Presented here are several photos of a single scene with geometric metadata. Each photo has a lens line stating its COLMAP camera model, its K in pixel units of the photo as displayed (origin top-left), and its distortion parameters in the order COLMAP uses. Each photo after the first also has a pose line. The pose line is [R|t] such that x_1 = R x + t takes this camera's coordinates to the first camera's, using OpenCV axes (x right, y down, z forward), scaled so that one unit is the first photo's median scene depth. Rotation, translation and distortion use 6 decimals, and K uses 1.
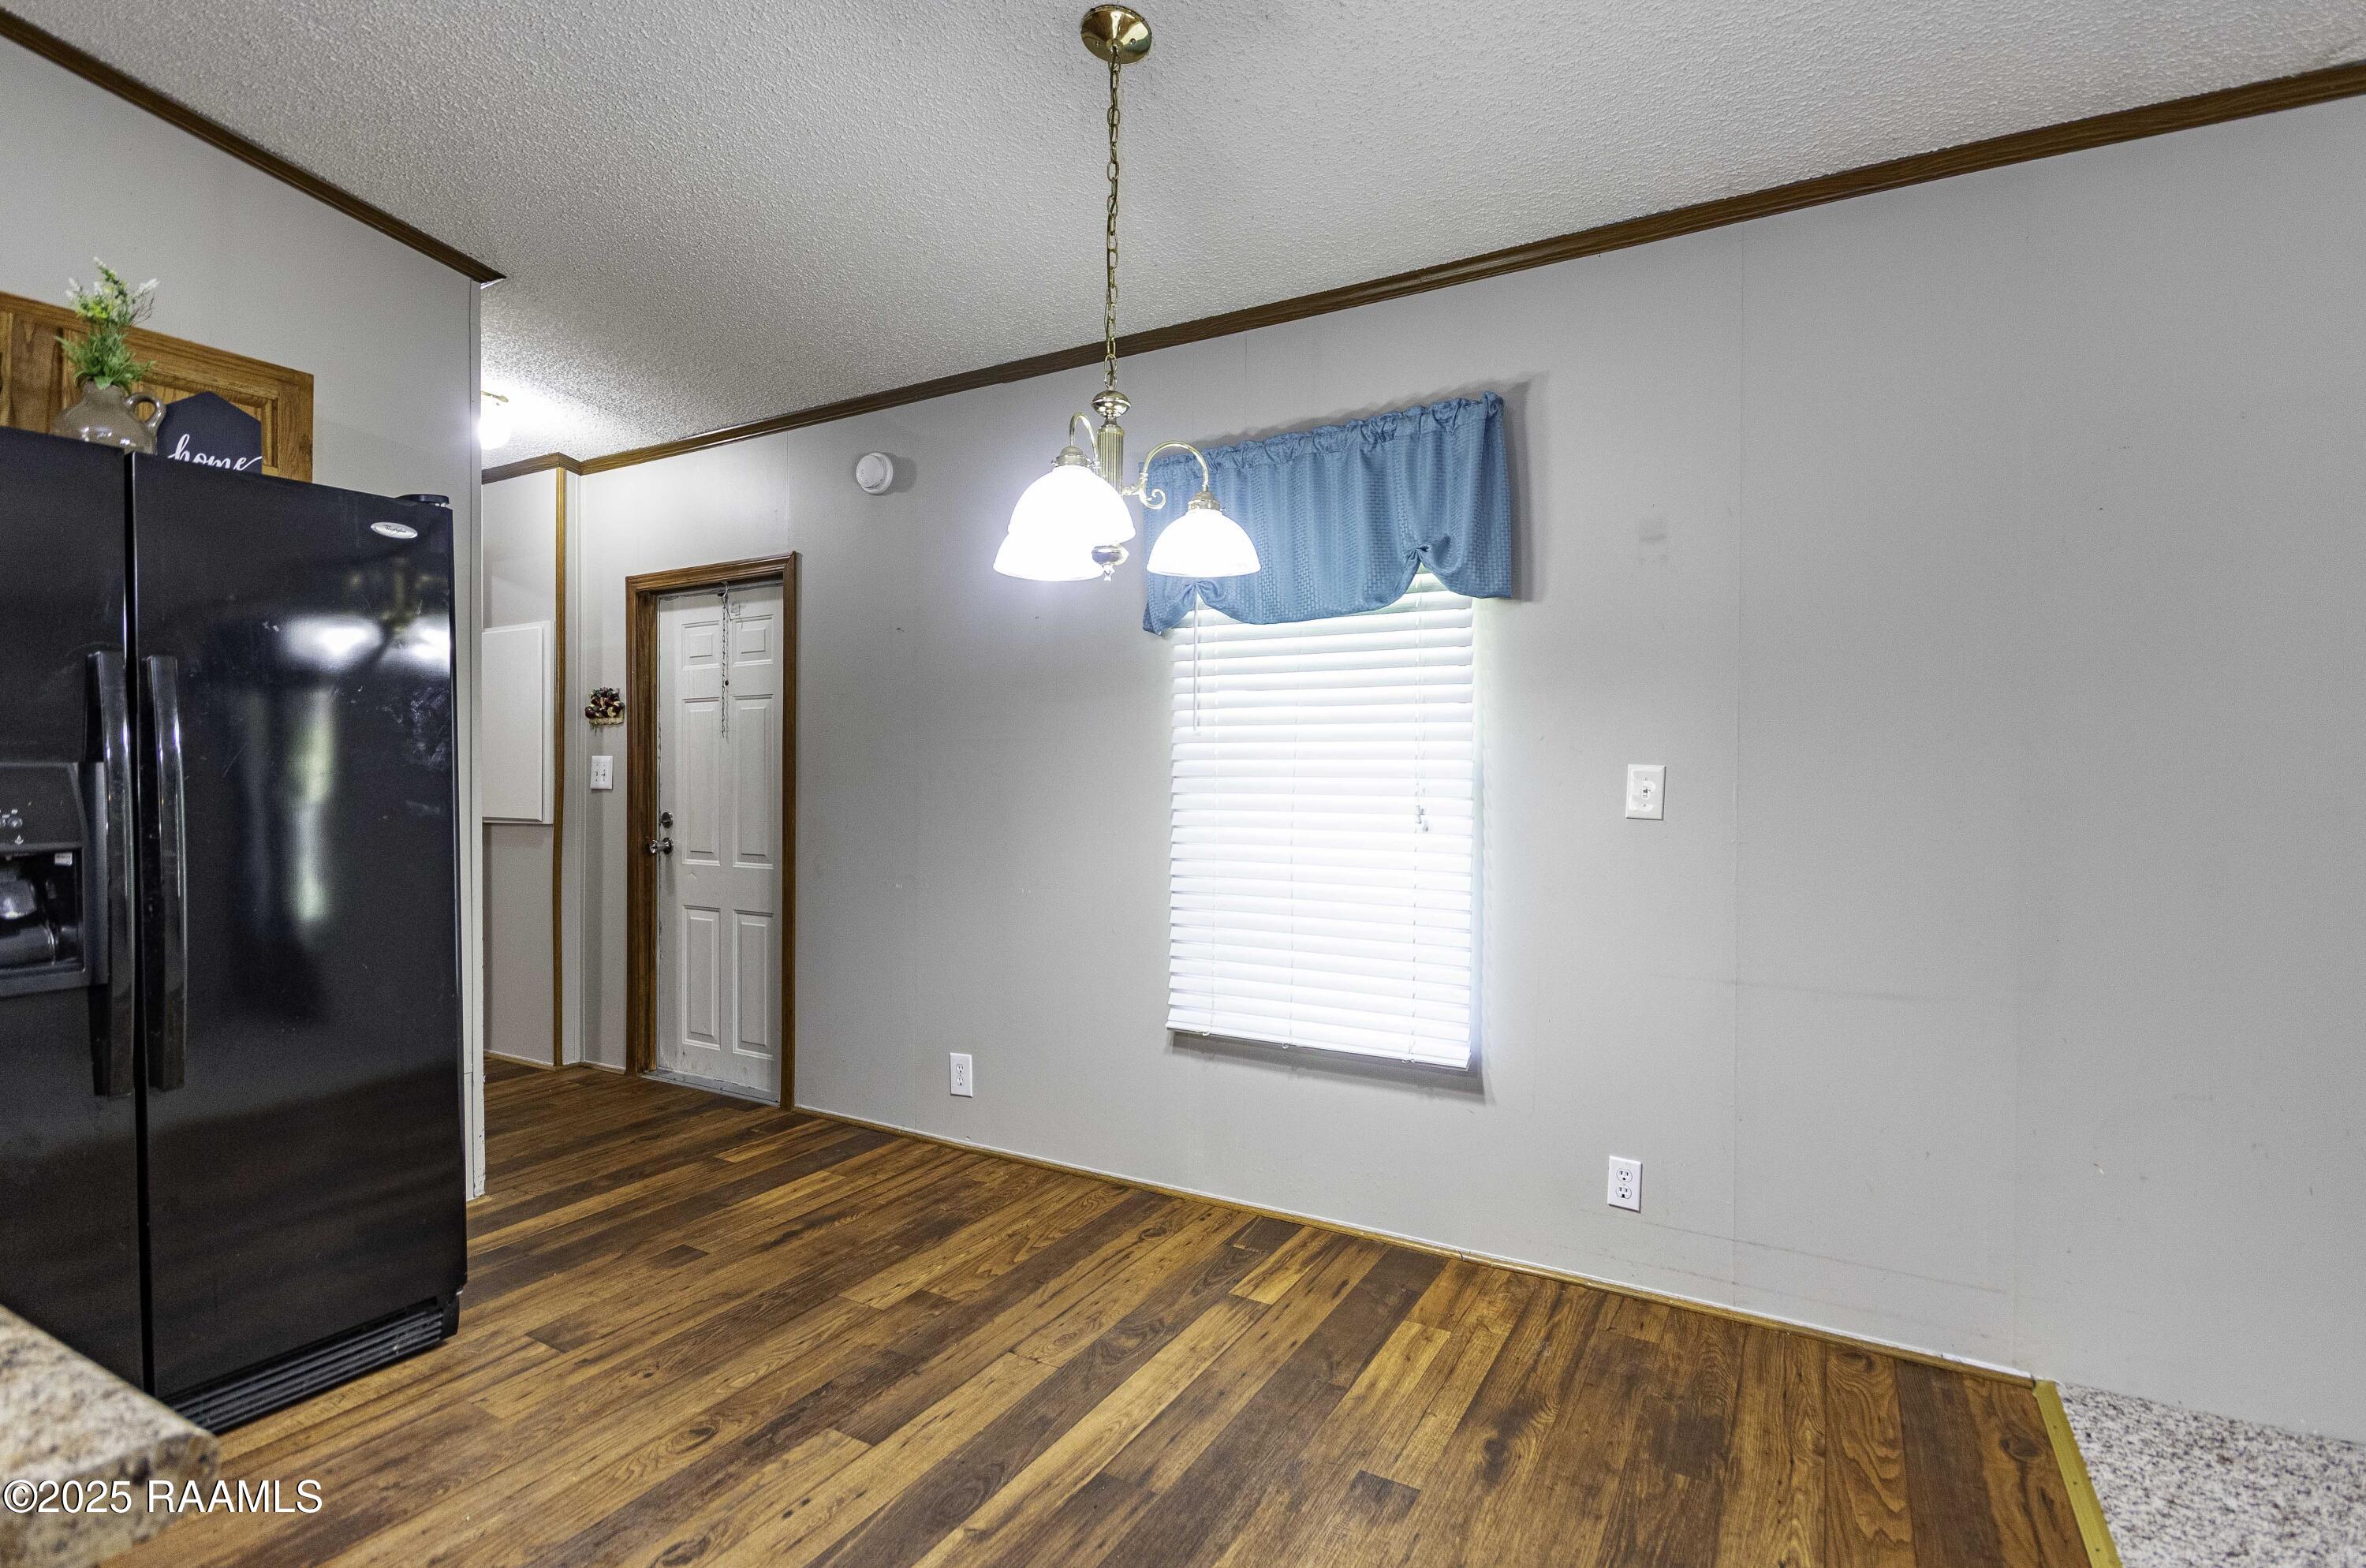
lens RADIAL K [[1103.2, 0, 1207.7], [0, 1103.2, 775.0], [0, 0, 1]] dist [0.011424, -0.011172]
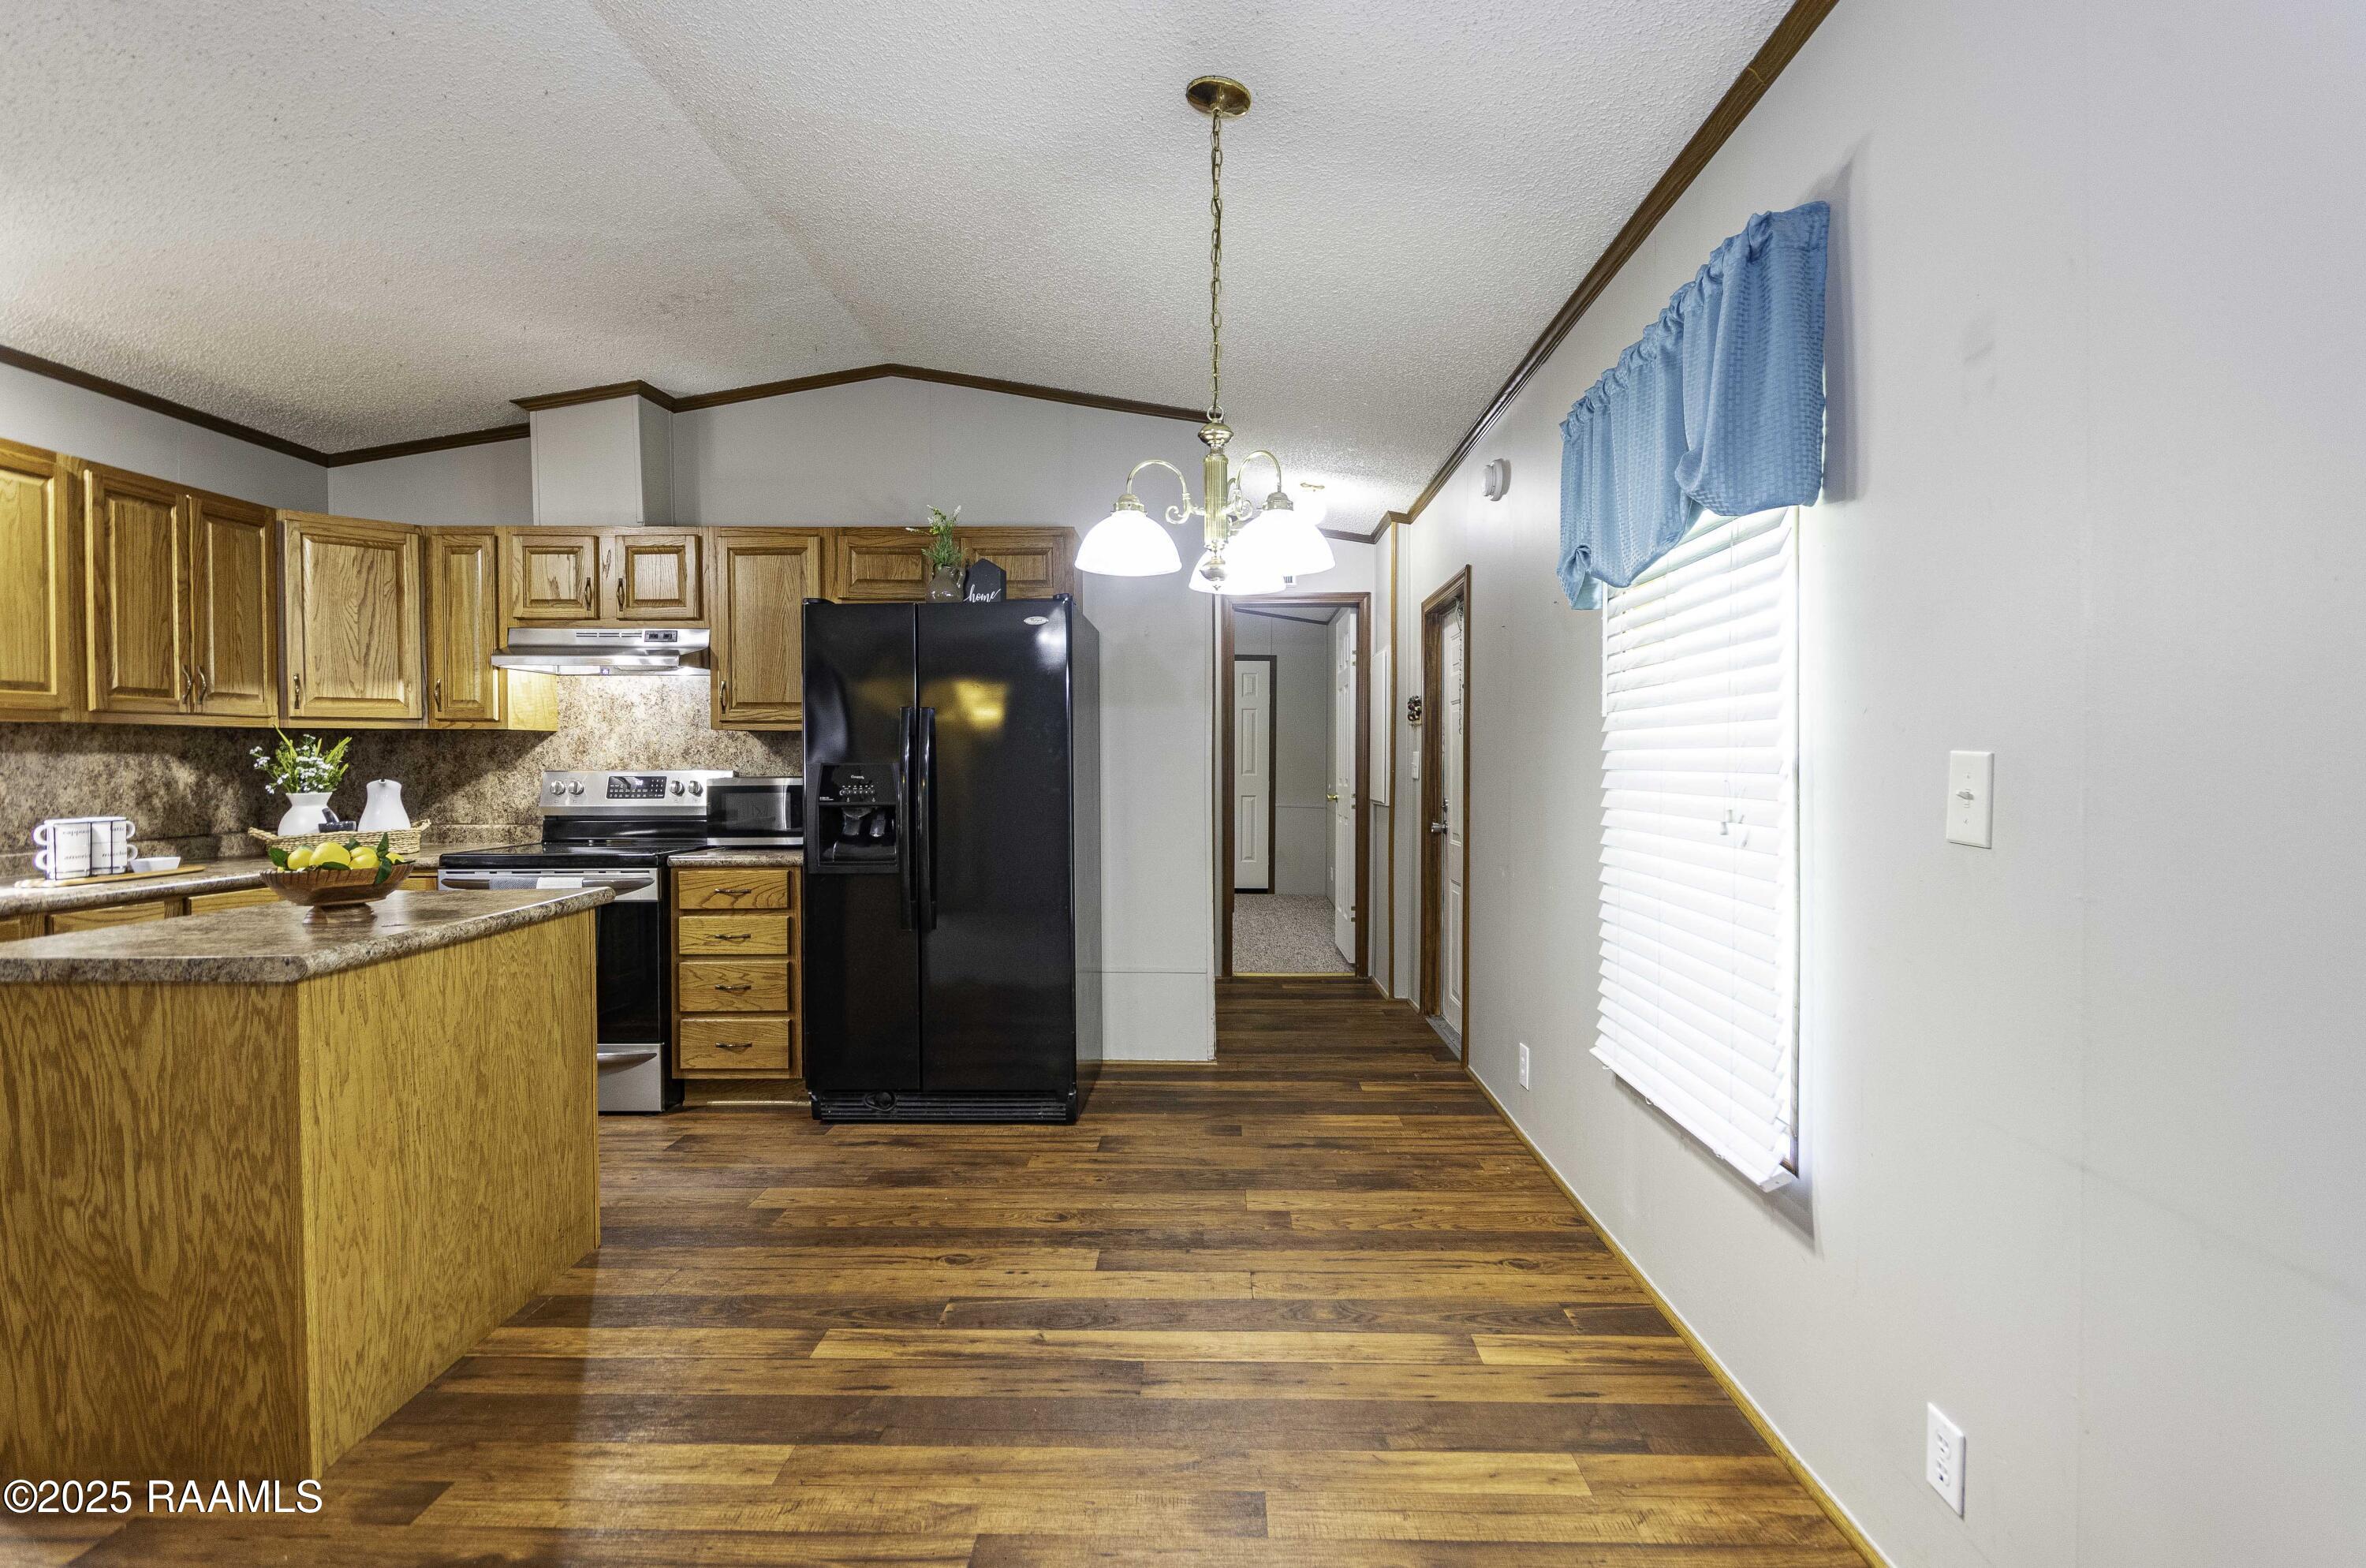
lens RADIAL K [[1103.2, 0, 1207.9], [0, 1103.2, 782.0], [0, 0, 1]] dist [0.011424, -0.011172]
pose [[0.472804, 0.011646, -0.881091, 0.680799], [0.001767, 0.999898, 0.014165, -0.002178], [0.881166, -0.008254, 0.472735, 0.359440]]
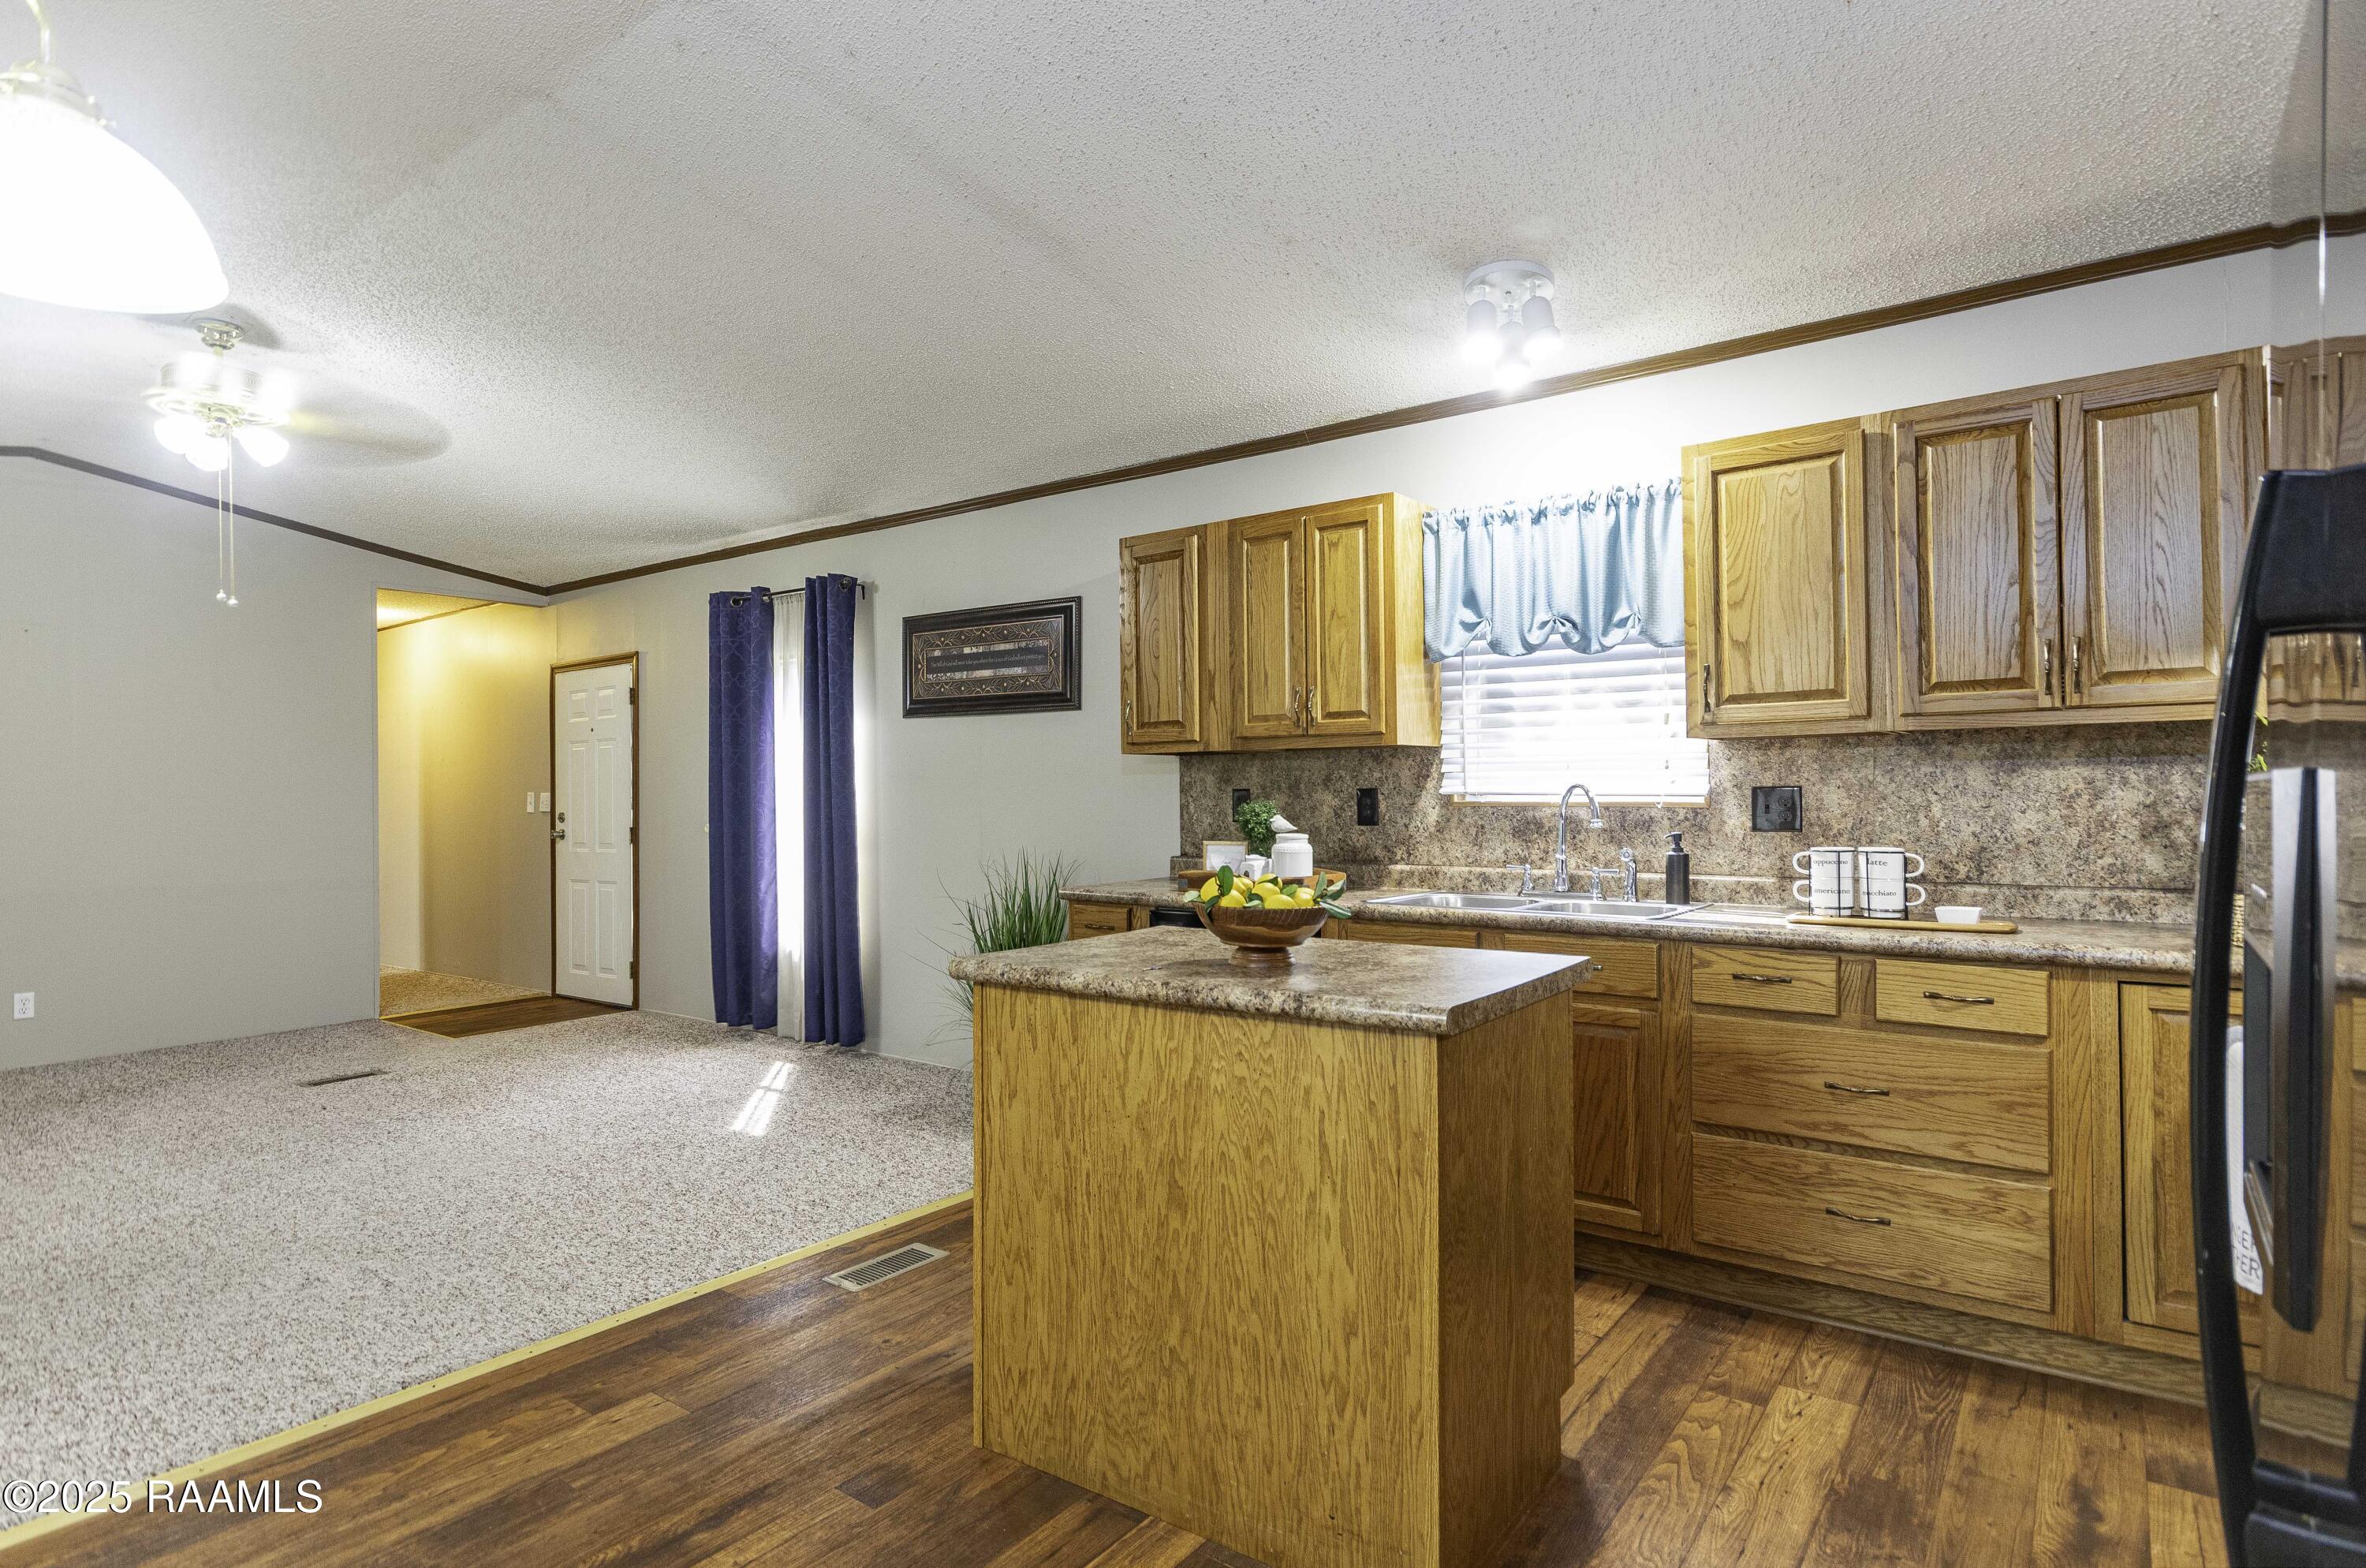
lens RADIAL K [[1202.3, 0, 1176.6], [0, 1202.3, 792.0], [0, 0, 1]] dist [-0.003939, -0.001443]
pose [[-0.991265, 0.003360, 0.131846, -0.431768], [0.003717, 0.999990, 0.002463, -0.002479], [-0.131836, 0.002931, -0.991267, 0.981922]]
